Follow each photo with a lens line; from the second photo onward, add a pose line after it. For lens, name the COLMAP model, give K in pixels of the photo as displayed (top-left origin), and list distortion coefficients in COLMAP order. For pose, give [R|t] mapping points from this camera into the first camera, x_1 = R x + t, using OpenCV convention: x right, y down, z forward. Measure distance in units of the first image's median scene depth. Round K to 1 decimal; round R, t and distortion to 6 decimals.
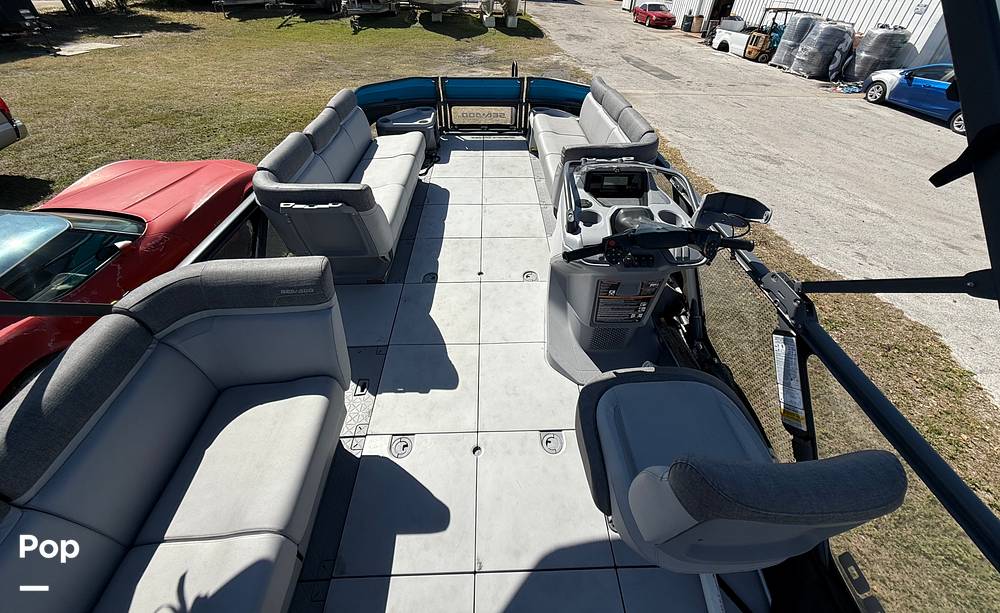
lens RADIAL K [[396.8, 0, 501.3], [0, 396.8, 237.7], [0, 0, 1]] dist [-0.000326, -0.000122]
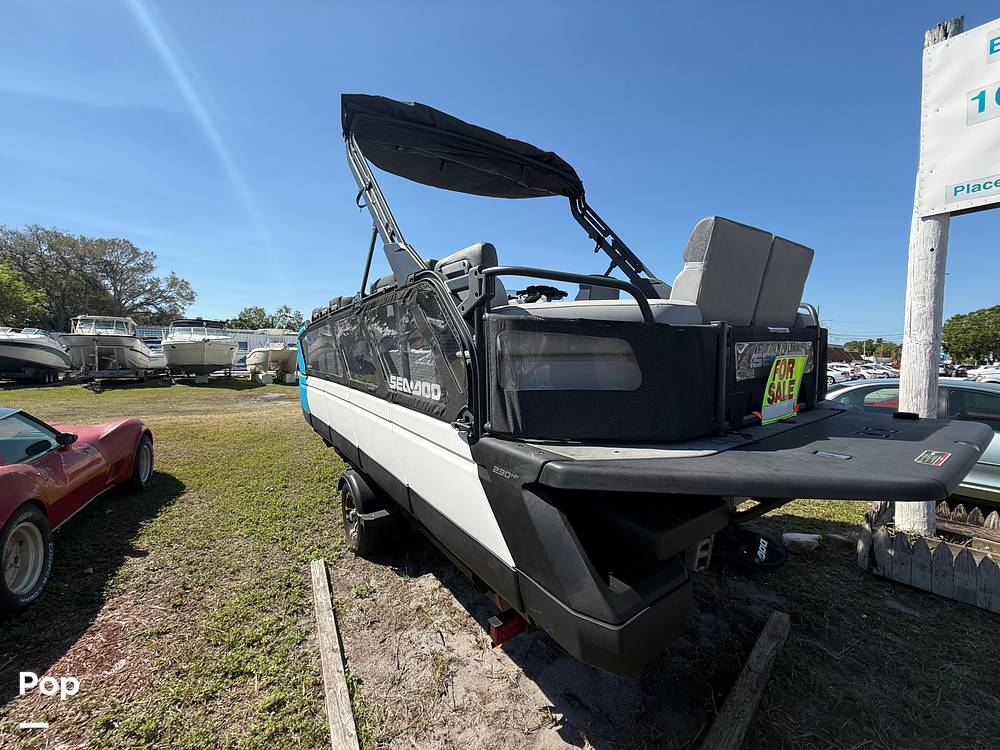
lens RADIAL K [[400.6, 0, 500.0], [0, 400.6, 375.0], [0, 0, 1]] dist [0.000699, -0.000069]
pose [[0.837938, -0.061965, 0.542236, -0.152624], [0.333883, 0.844123, -0.419498, 0.169246], [-0.431720, 0.532557, 0.728012, -0.065299]]
